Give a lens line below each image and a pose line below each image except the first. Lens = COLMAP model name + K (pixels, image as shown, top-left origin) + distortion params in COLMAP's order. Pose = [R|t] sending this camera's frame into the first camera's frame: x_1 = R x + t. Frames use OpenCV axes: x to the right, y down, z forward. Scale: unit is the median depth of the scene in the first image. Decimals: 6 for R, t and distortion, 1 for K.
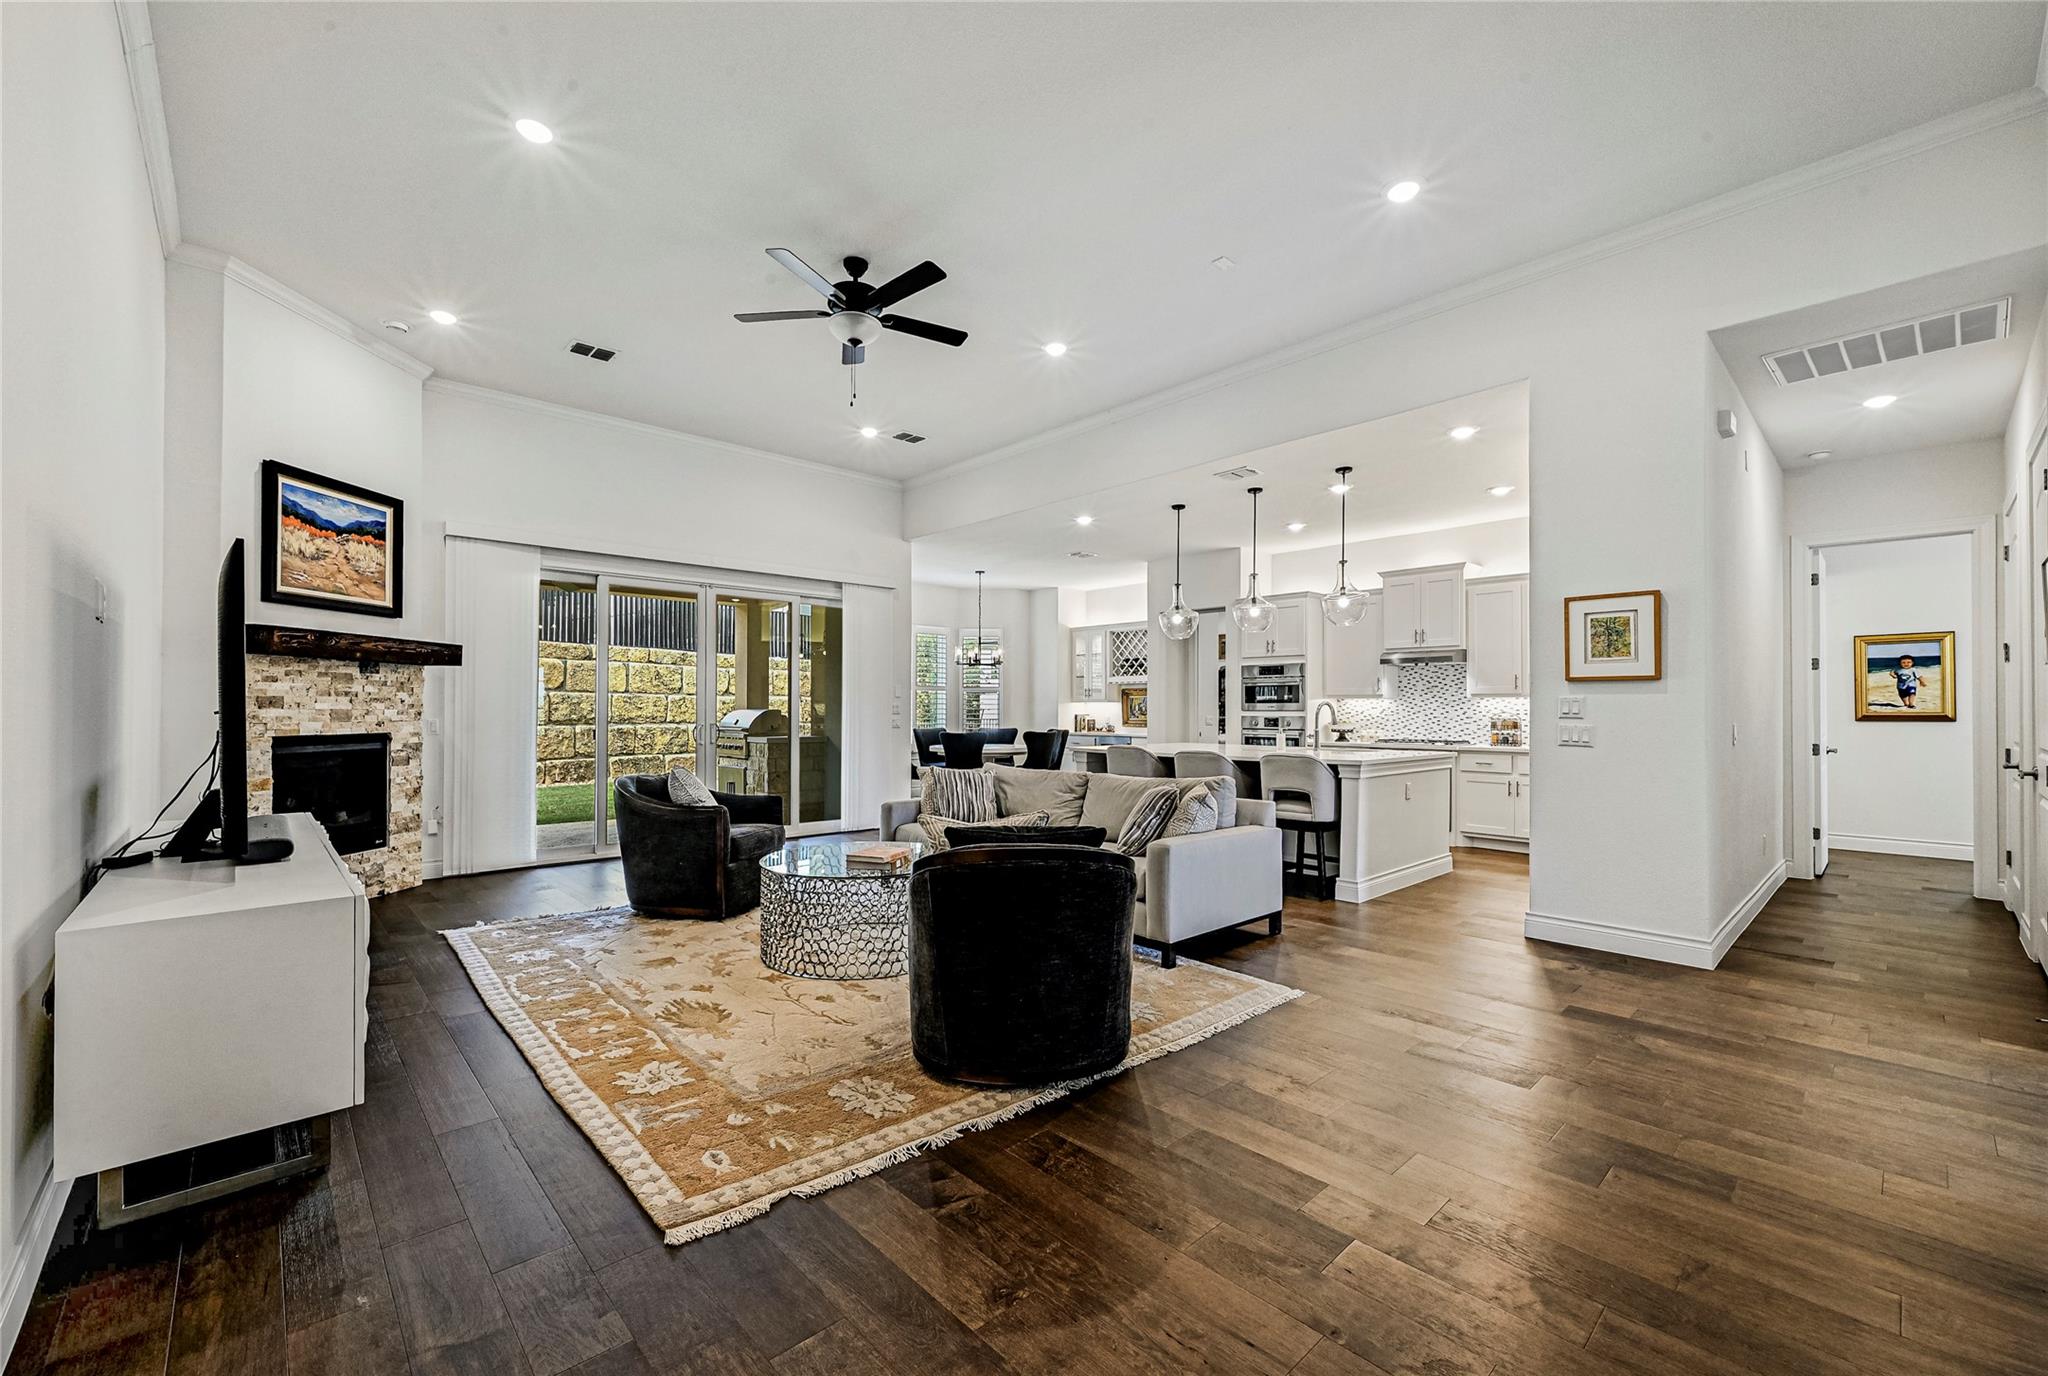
lens RADIAL K [[835.0, 0, 1040.2], [0, 835.0, 706.2], [0, 0, 1]] dist [-0.000691, -0.000895]
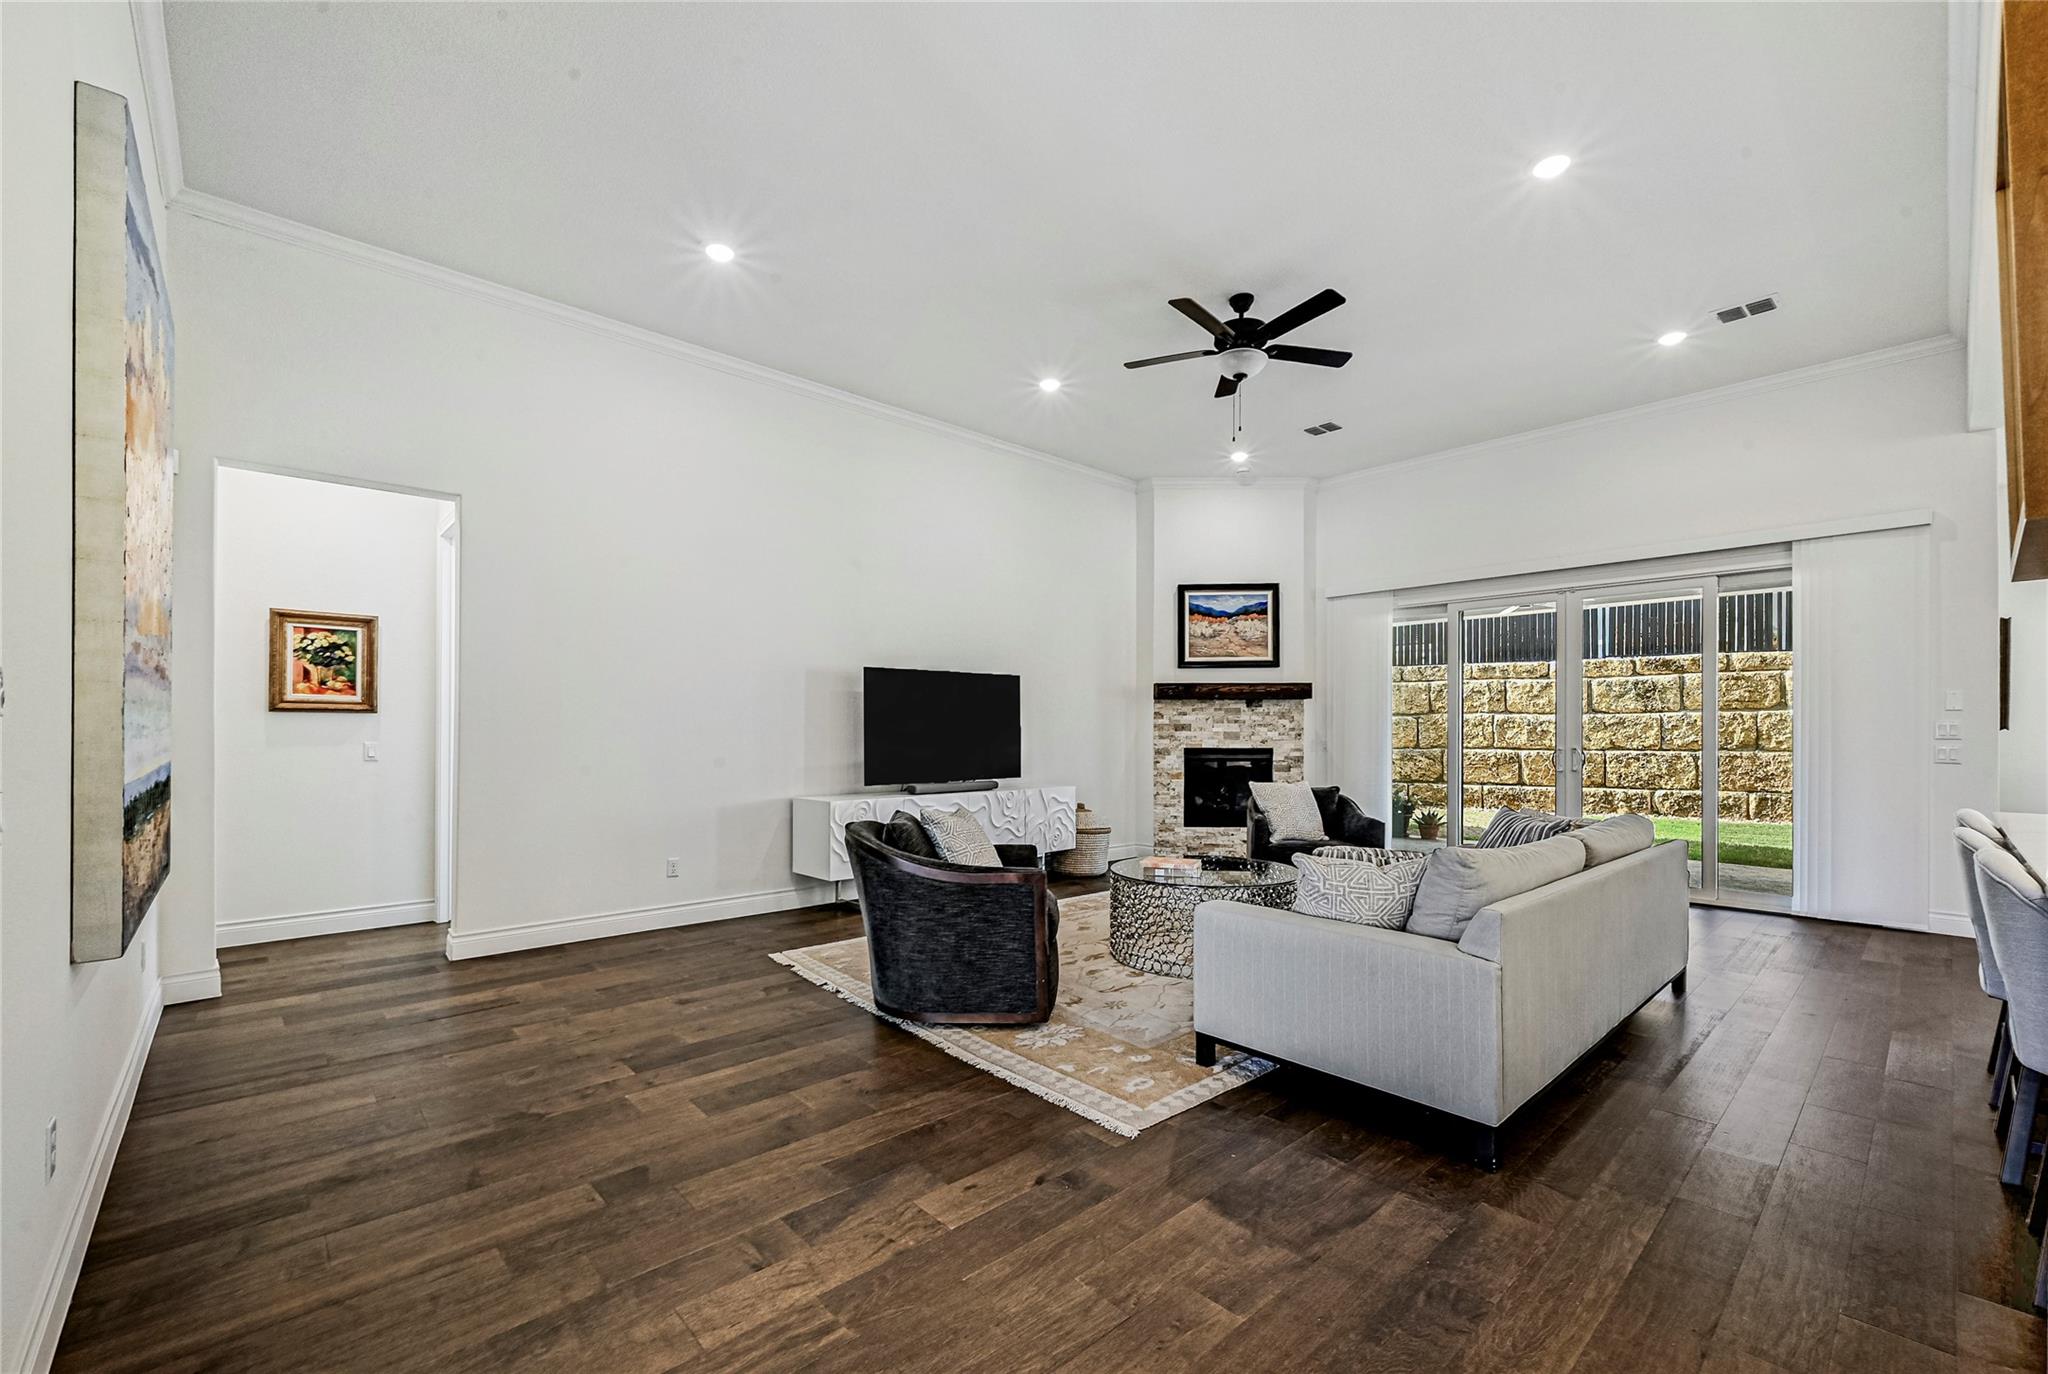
lens RADIAL K [[835.0, 0, 1018.0], [0, 835.0, 727.9], [0, 0, 1]] dist [-0.000691, -0.000895]
pose [[-0.026895, -0.006005, -0.999620, 0.647522], [0.001375, 0.999981, -0.006044, 0.005095], [0.999637, -0.001537, -0.026886, 0.594895]]
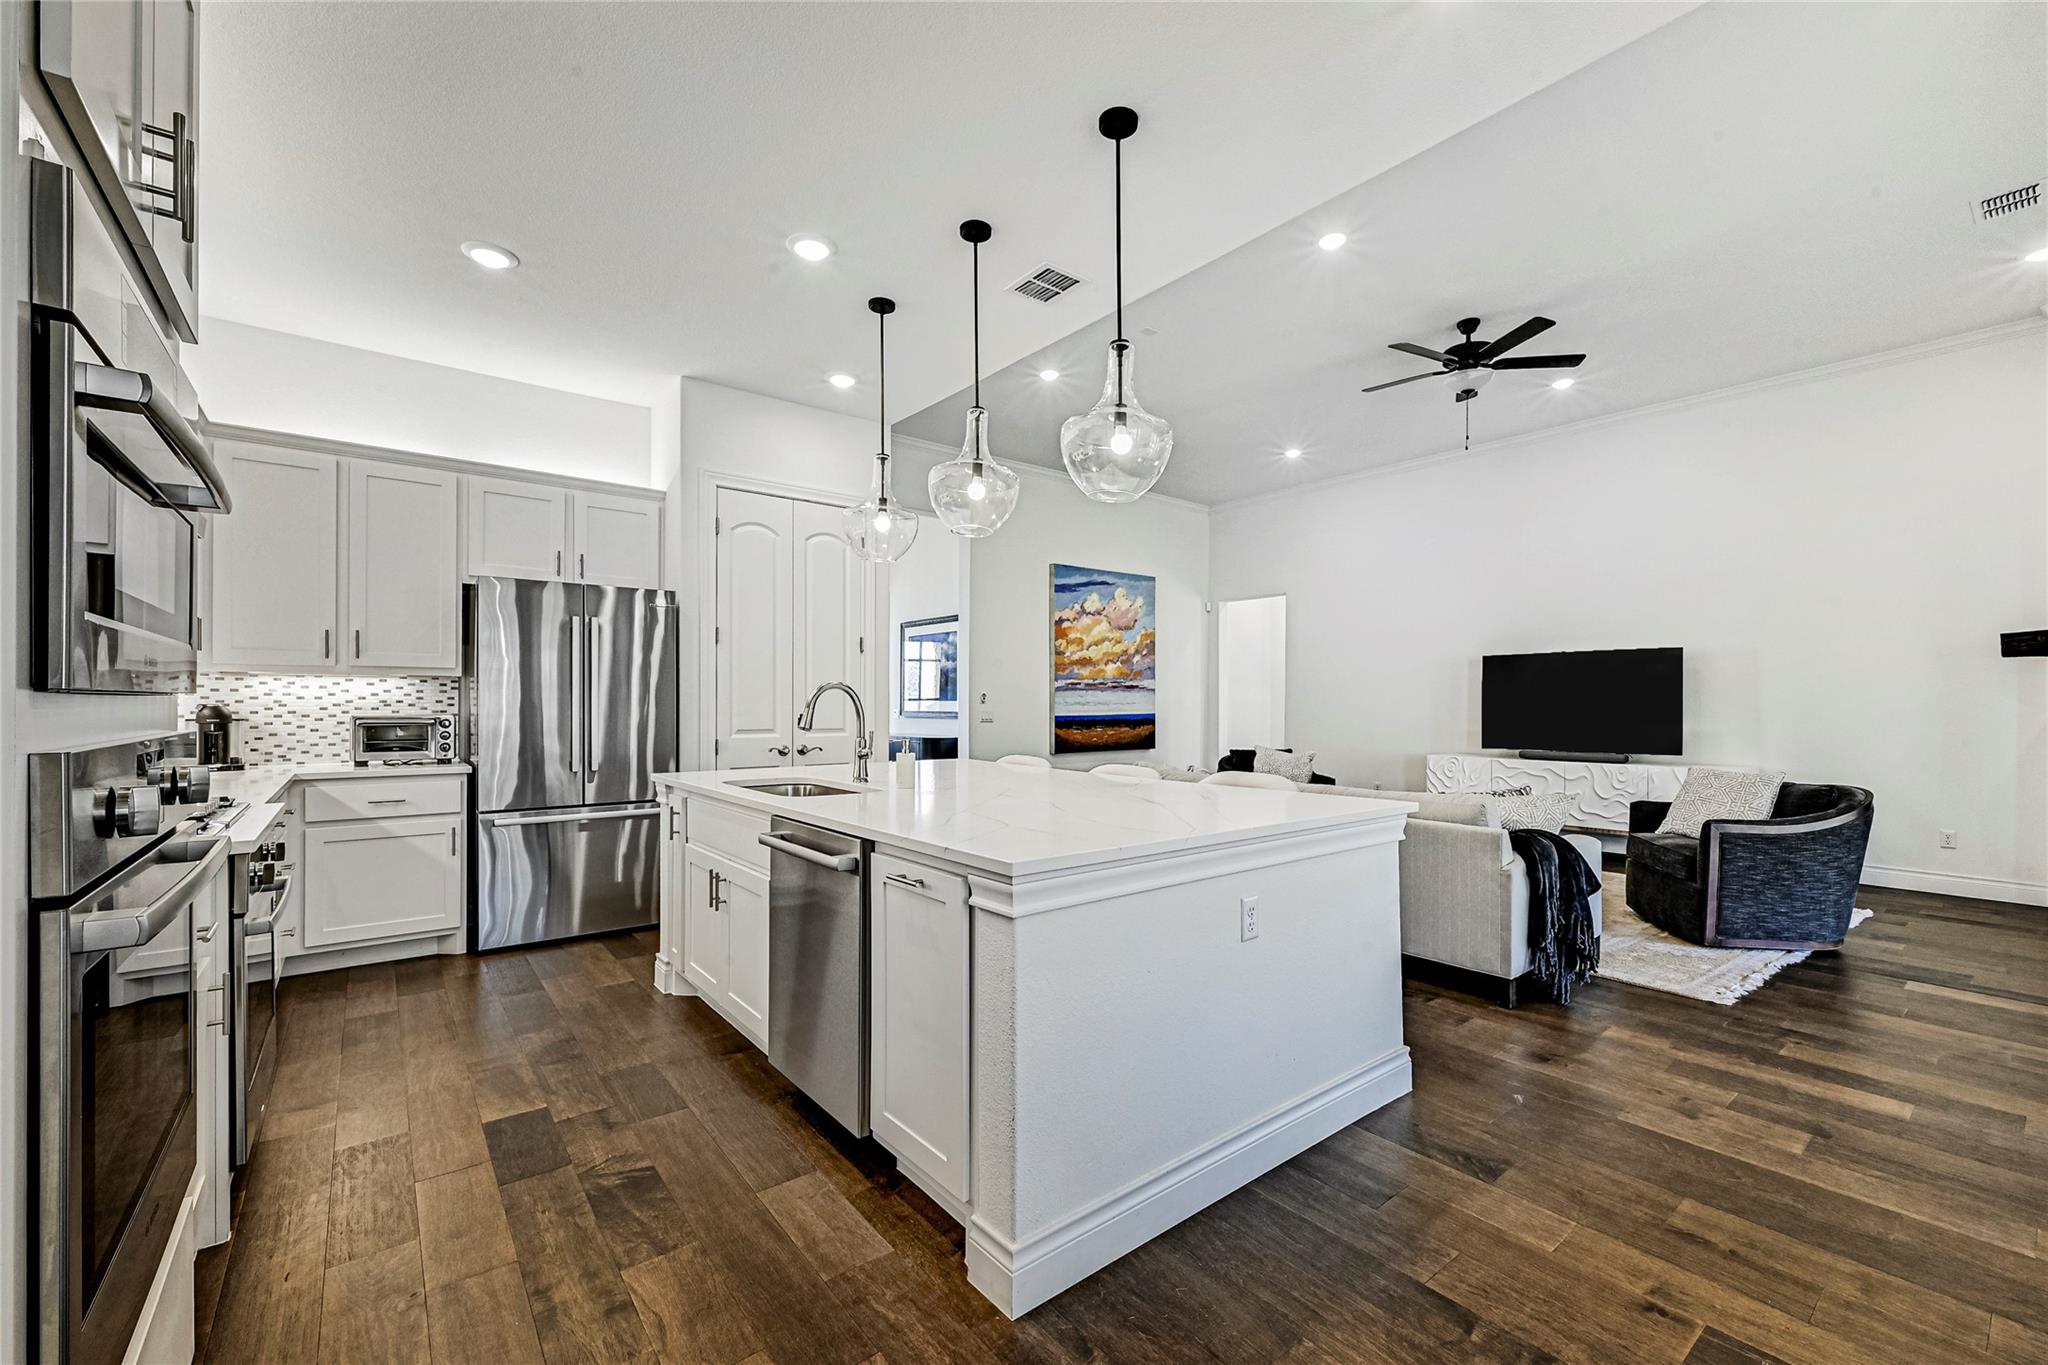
lens RADIAL K [[835.0, 0, 1035.3], [0, 835.0, 709.8], [0, 0, 1]] dist [-0.000691, -0.000895]
pose [[-0.996374, -0.007934, 0.084716, 0.228025], [-0.007562, 0.999960, 0.004708, 0.007933], [-0.084750, 0.004050, -0.996394, 1.757799]]
